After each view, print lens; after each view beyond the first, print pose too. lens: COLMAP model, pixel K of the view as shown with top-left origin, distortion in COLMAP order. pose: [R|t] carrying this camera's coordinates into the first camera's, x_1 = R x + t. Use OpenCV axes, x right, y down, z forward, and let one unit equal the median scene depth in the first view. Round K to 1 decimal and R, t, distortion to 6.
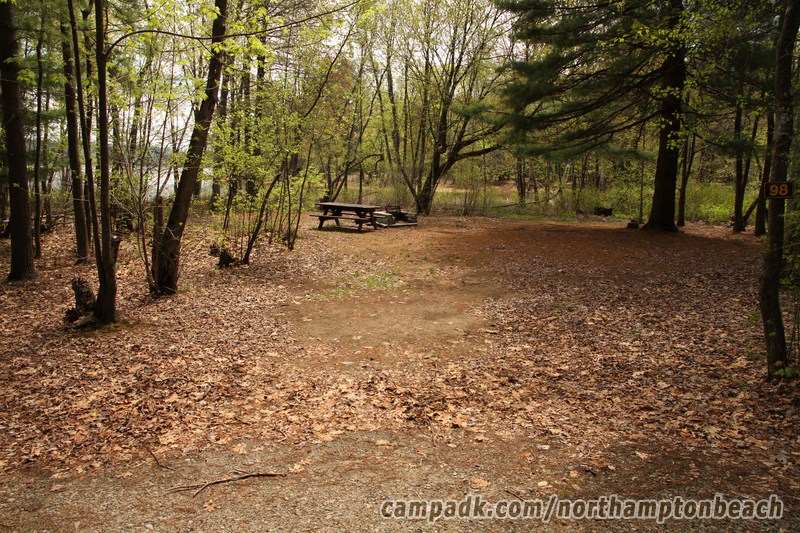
lens RADIAL K [[556.1, 0, 391.1], [0, 556.1, 281.1], [0, 0, 1]] dist [-0.115743, 0.089815]
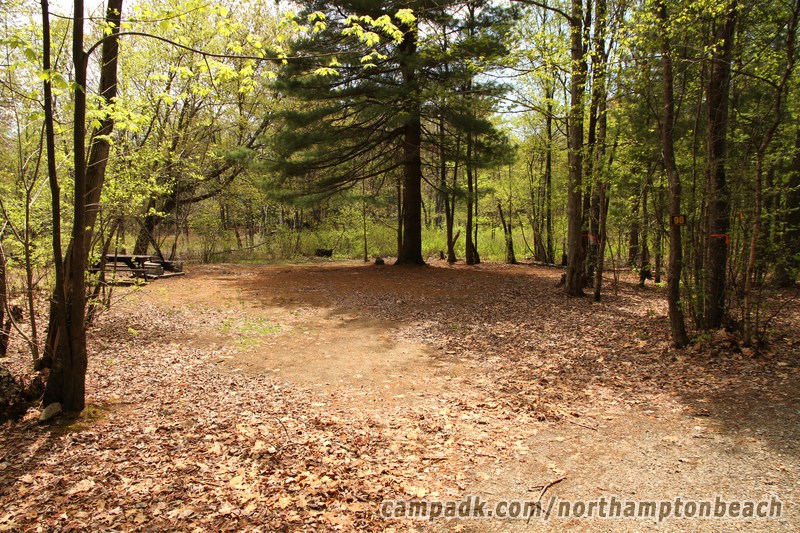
lens RADIAL K [[556.1, 0, 391.1], [0, 556.1, 281.1], [0, 0, 1]] dist [-0.115743, 0.089815]
pose [[0.823573, -0.069153, 0.562979, -0.198388], [0.116272, 0.992045, -0.048235, -0.004585], [-0.555165, 0.105184, 0.825062, 0.046226]]
